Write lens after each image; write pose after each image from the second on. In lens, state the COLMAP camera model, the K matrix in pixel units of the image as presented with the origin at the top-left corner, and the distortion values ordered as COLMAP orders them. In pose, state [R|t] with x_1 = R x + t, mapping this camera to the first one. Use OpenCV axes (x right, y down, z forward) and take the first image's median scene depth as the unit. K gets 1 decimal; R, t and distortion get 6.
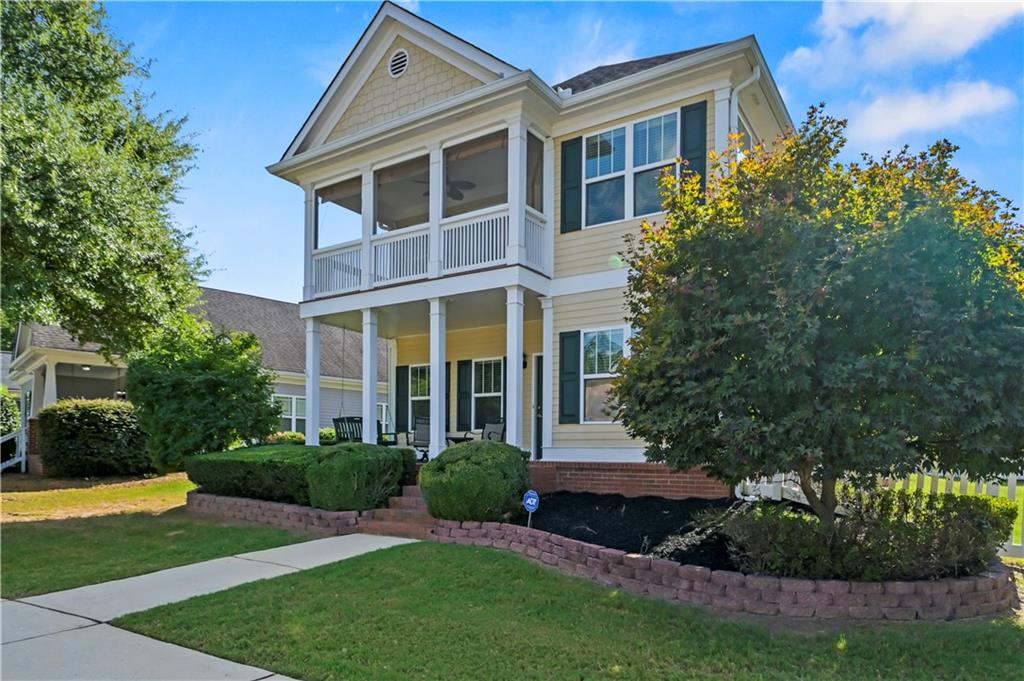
lens RADIAL K [[626.8, 0, 528.0], [0, 626.8, 441.0], [0, 0, 1]] dist [0.002230, 0.001132]
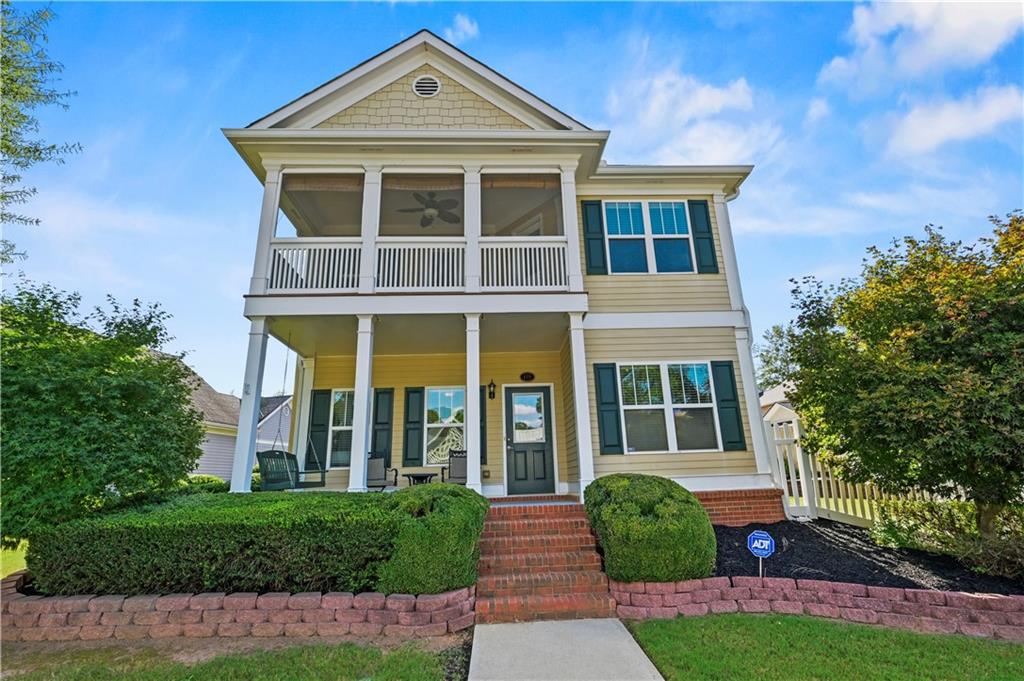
lens RADIAL K [[514.4, 0, 513.0], [0, 514.4, 307.9], [0, 0, 1]] dist [-0.013442, 0.000079]
pose [[0.804466, 0.146347, 0.575689, -0.533659], [0.031335, 0.957369, -0.287163, -0.021357], [-0.593172, 0.249052, 0.765585, 0.390790]]
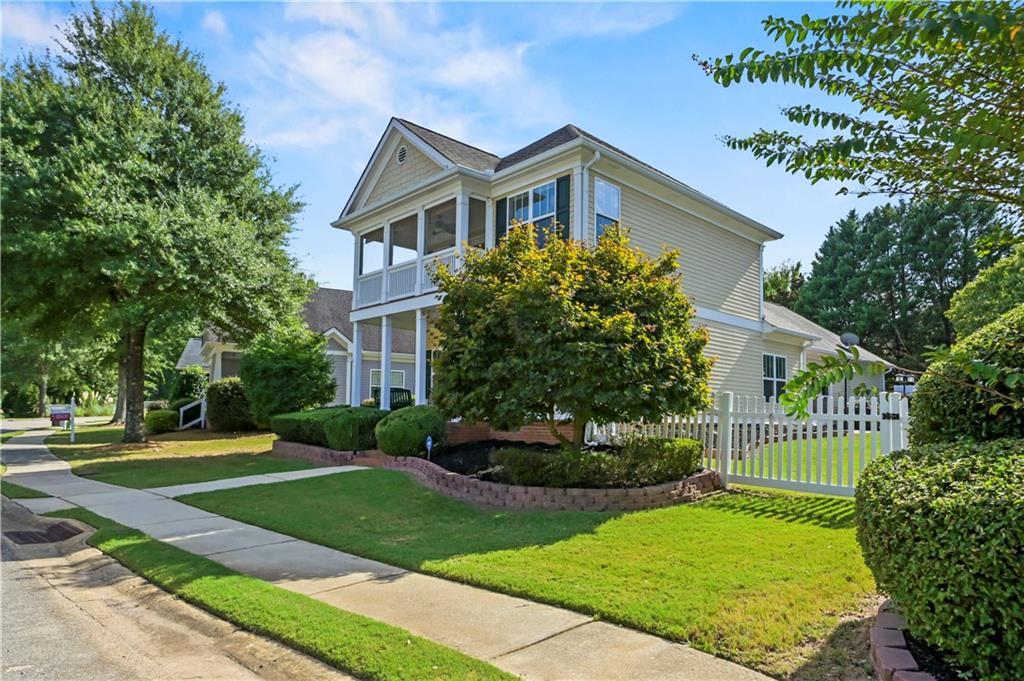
lens RADIAL K [[596.3, 0, 540.2], [0, 596.3, 359.6], [0, 0, 1]] dist [0.001282, 0.000075]
pose [[0.976796, -0.023490, -0.212879, 0.425263], [0.007955, 0.997260, -0.073542, -0.001642], [0.214023, 0.070142, 0.974307, -0.301793]]
